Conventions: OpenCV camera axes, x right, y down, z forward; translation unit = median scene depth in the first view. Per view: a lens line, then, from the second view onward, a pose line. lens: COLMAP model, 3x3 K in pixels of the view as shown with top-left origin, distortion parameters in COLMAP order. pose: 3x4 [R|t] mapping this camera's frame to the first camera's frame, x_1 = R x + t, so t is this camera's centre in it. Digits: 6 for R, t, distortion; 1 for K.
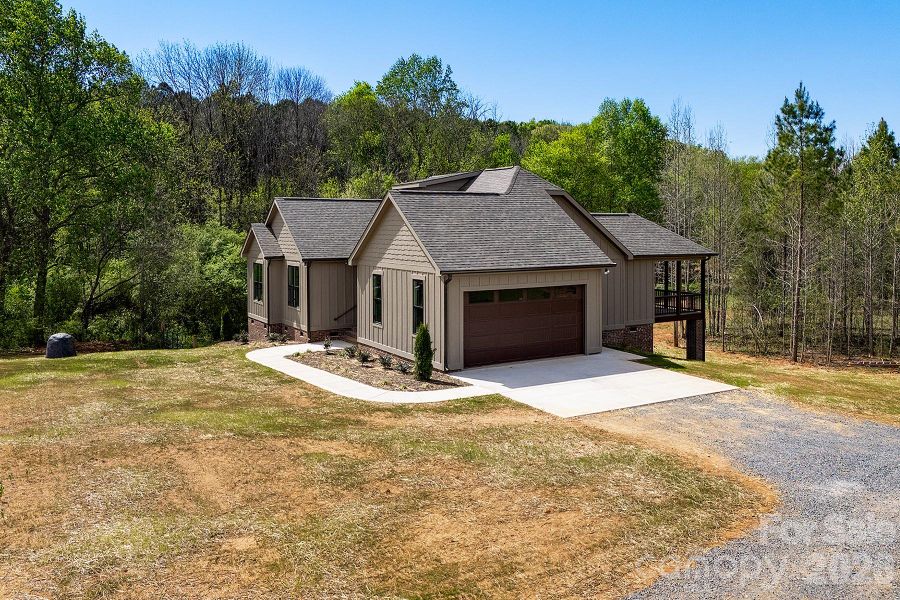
lens RADIAL K [[722.8, 0, 450.0], [0, 722.8, 300.0], [0, 0, 1]] dist [0.009055, 0.000370]
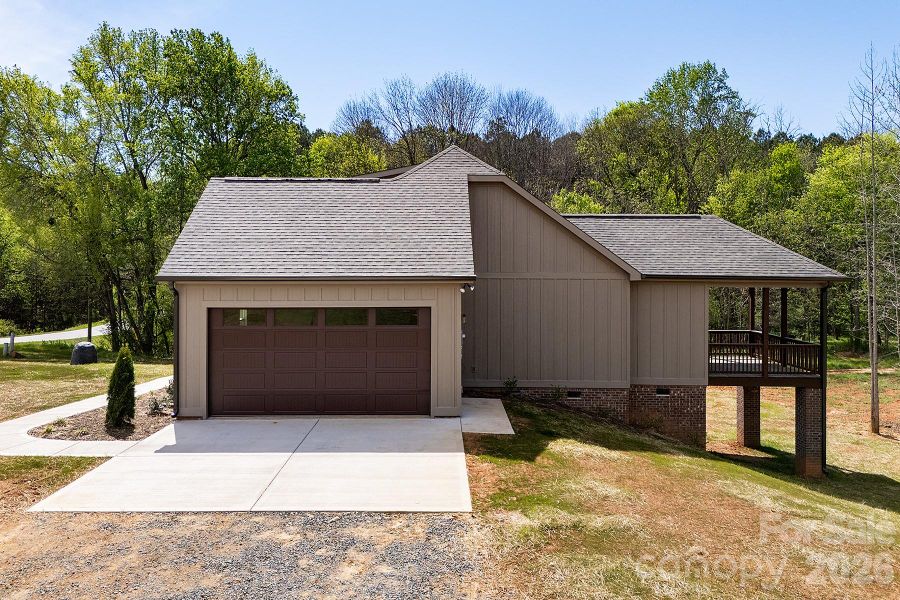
lens RADIAL K [[722.8, 0, 450.0], [0, 722.8, 300.0], [0, 0, 1]] dist [0.009055, 0.000370]
pose [[0.852160, 0.022070, -0.522816, 0.417256], [-0.056833, 0.997103, -0.050543, 0.002409], [0.520186, 0.072784, 0.850946, 0.353749]]
